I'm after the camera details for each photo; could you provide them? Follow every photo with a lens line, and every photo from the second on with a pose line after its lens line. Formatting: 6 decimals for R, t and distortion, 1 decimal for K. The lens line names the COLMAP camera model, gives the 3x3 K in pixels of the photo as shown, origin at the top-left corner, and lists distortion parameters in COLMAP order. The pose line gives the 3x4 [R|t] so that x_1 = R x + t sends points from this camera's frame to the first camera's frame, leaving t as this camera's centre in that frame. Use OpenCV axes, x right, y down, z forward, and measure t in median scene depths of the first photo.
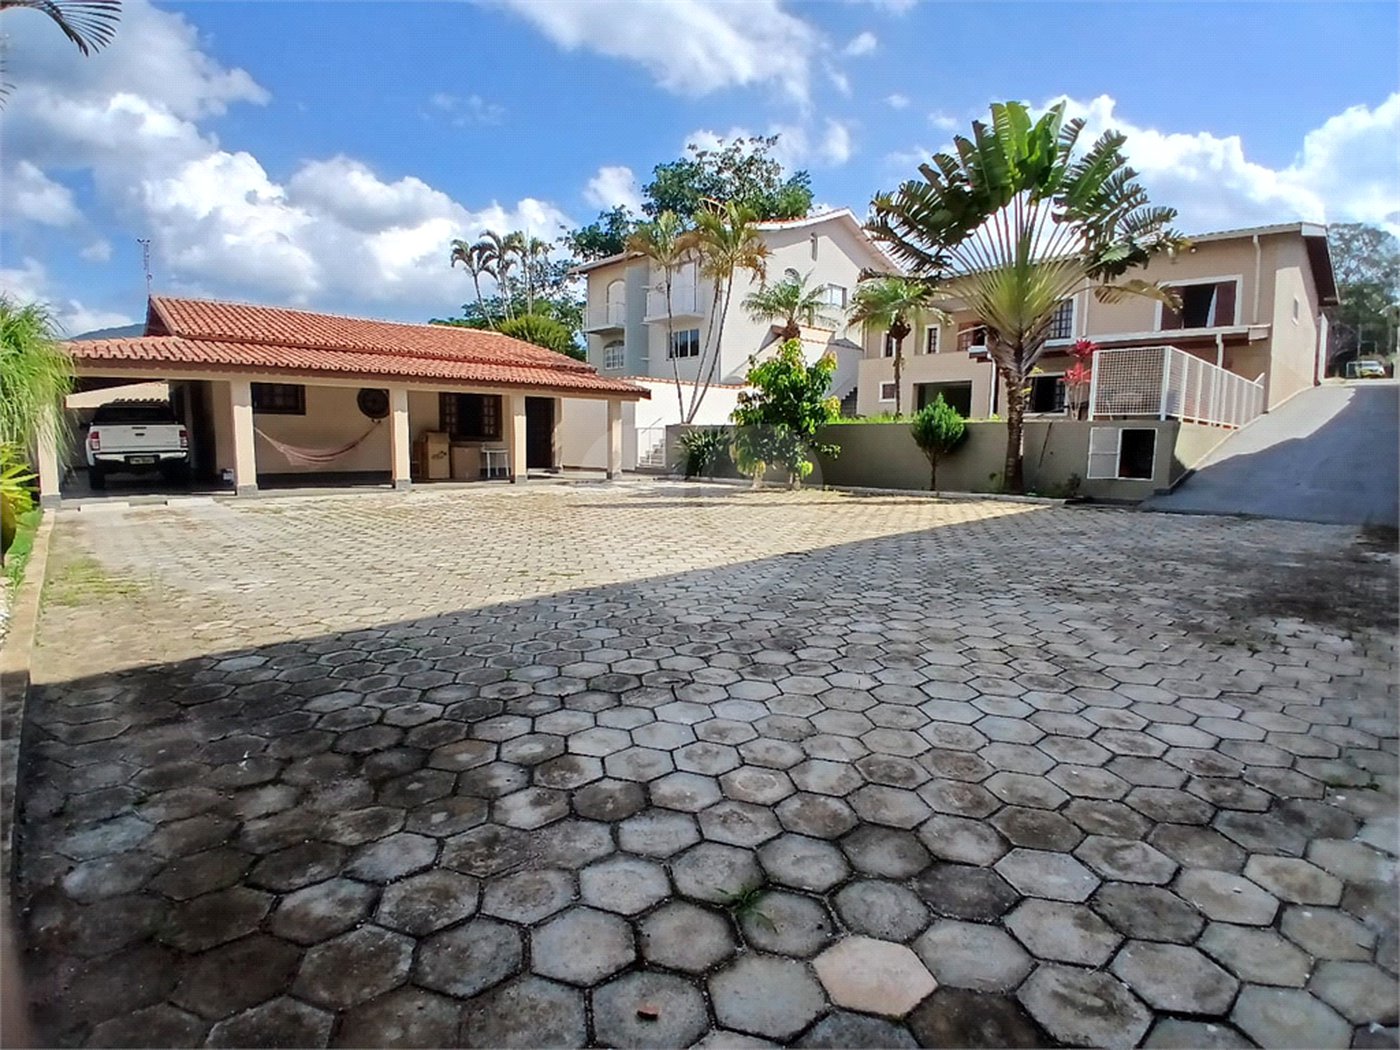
lens RADIAL K [[689.8, 0, 691.7], [0, 689.8, 520.2], [0, 0, 1]] dist [-0.014156, -0.032717]
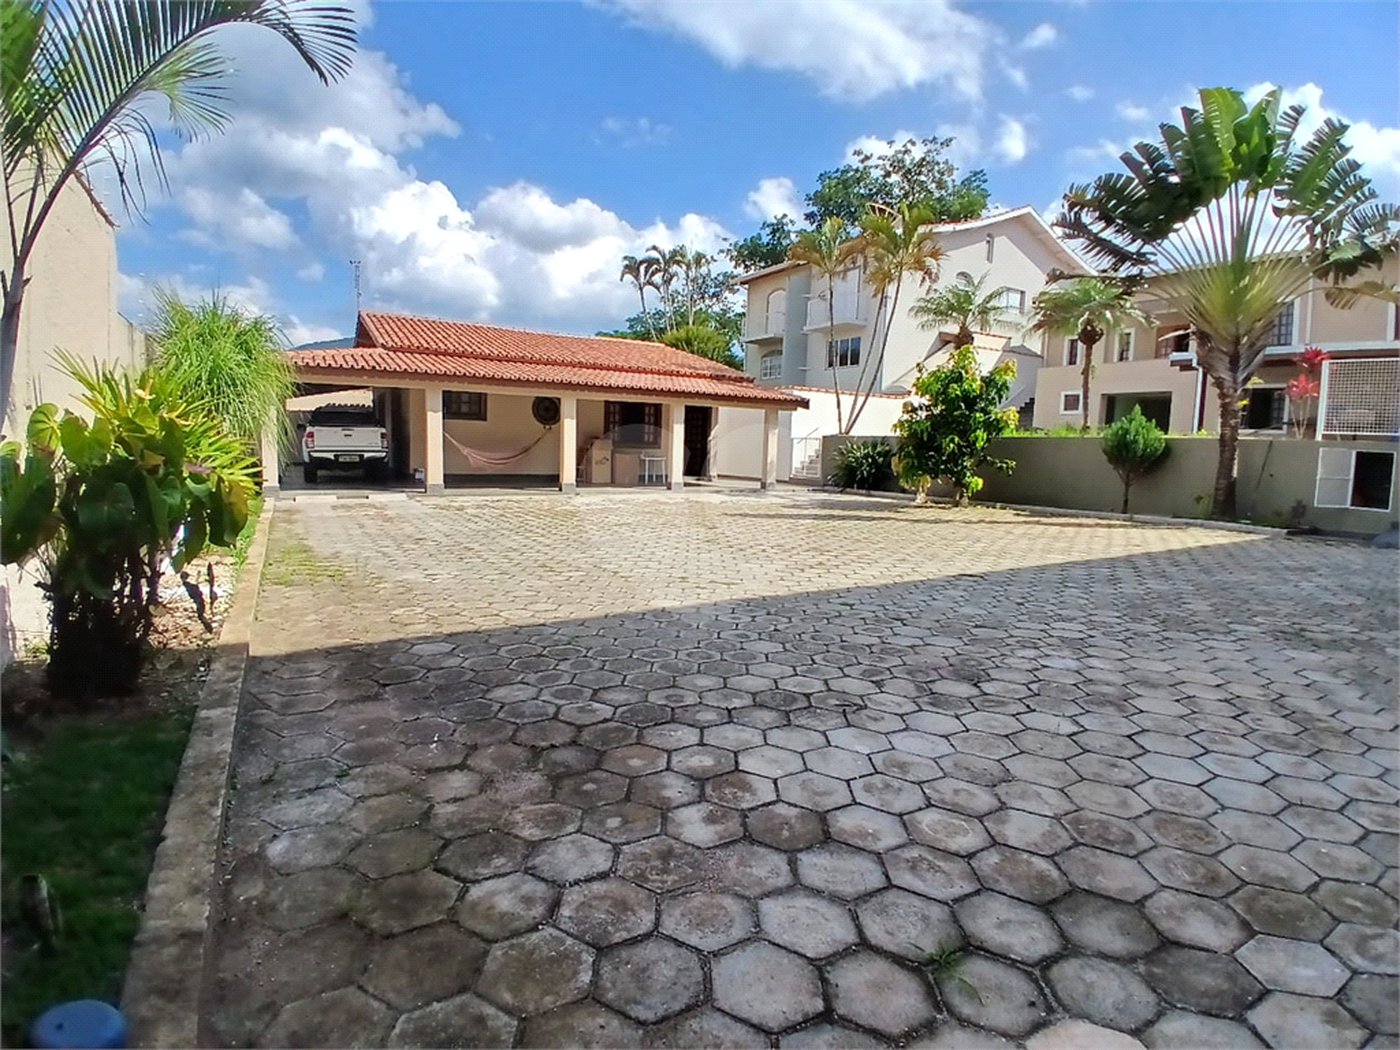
lens RADIAL K [[689.8, 0, 687.4], [0, 689.8, 521.0], [0, 0, 1]] dist [-0.014156, -0.032717]
pose [[0.975142, 0.040952, -0.217762, -0.012110], [-0.043739, 0.999011, -0.007995, -0.000346], [0.217219, 0.017321, 0.975969, 0.007071]]
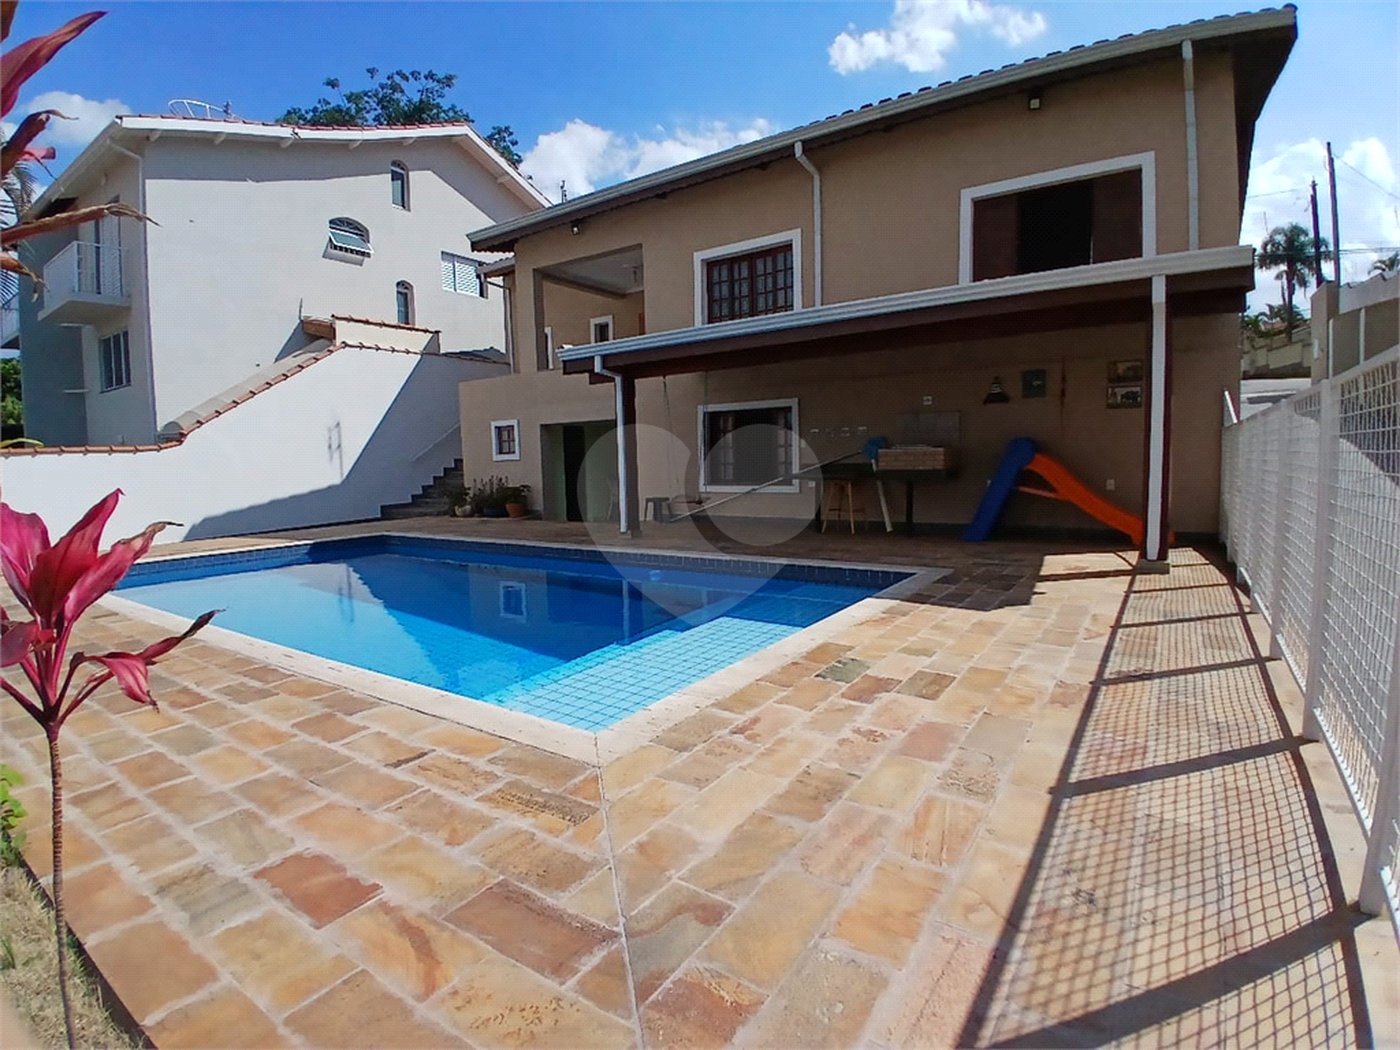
lens RADIAL K [[689.8, 0, 692.7], [0, 689.8, 520.7], [0, 0, 1]] dist [-0.014156, -0.032717]
pose [[0.971922, -0.062347, 0.226892, 0.662197], [0.069155, 0.997360, -0.022172, -0.228480], [-0.224911, 0.037240, 0.973667, 1.004062]]
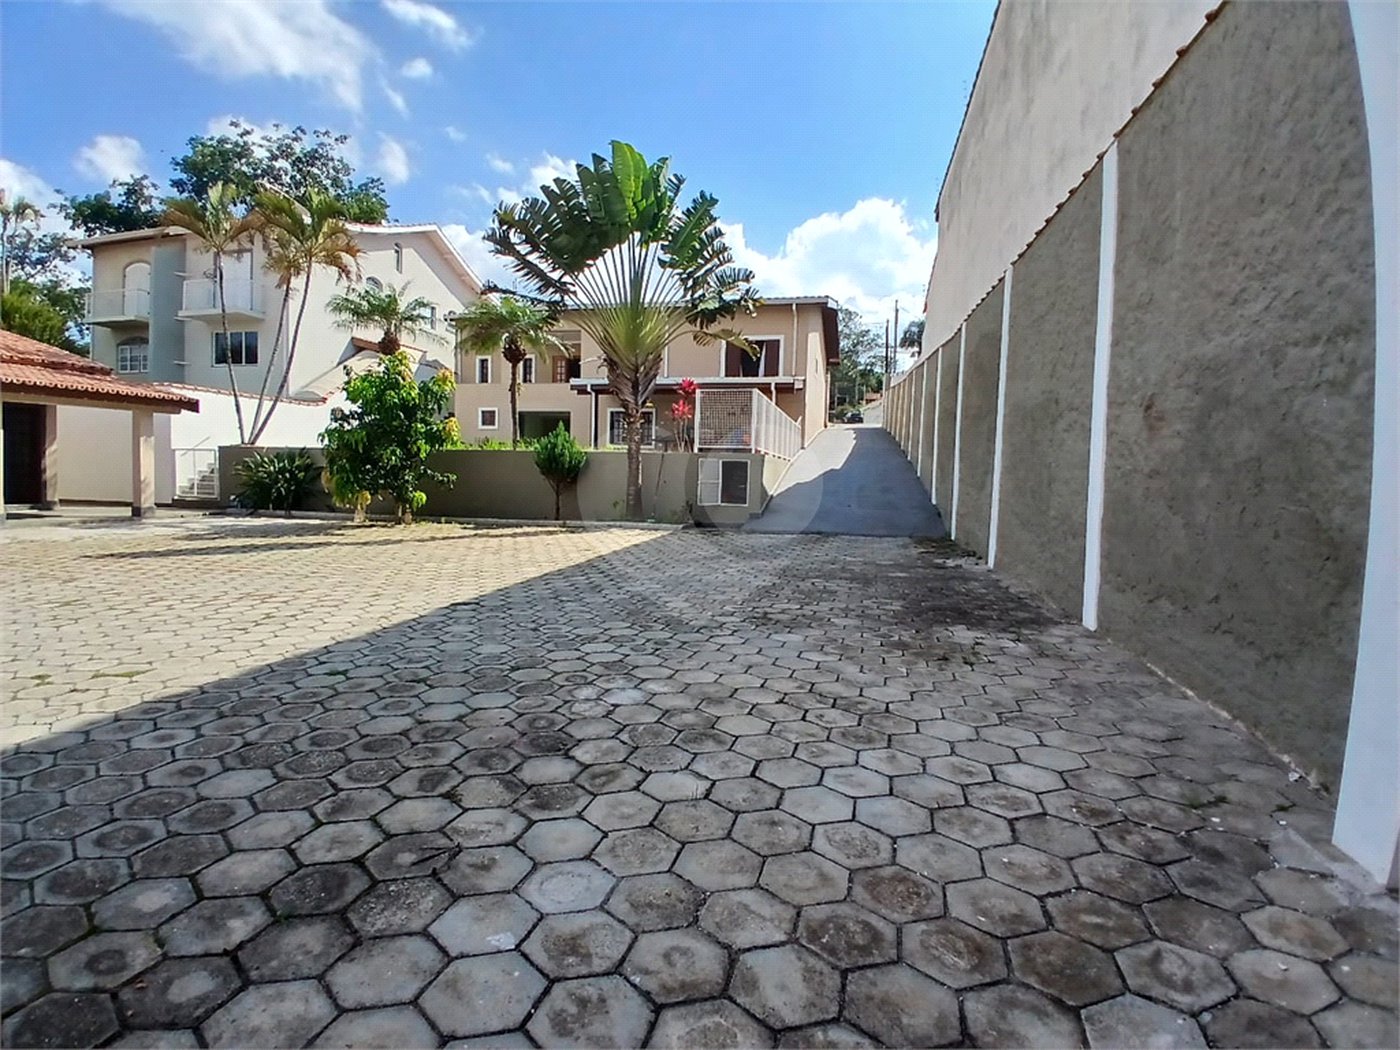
lens RADIAL K [[689.8, 0, 684.8], [0, 689.8, 516.6], [0, 0, 1]] dist [-0.014156, -0.032717]
pose [[0.832425, -0.025192, 0.553564, -0.046730], [0.050880, 0.998221, -0.031083, -0.009875], [-0.551796, 0.054039, 0.832226, 0.104186]]
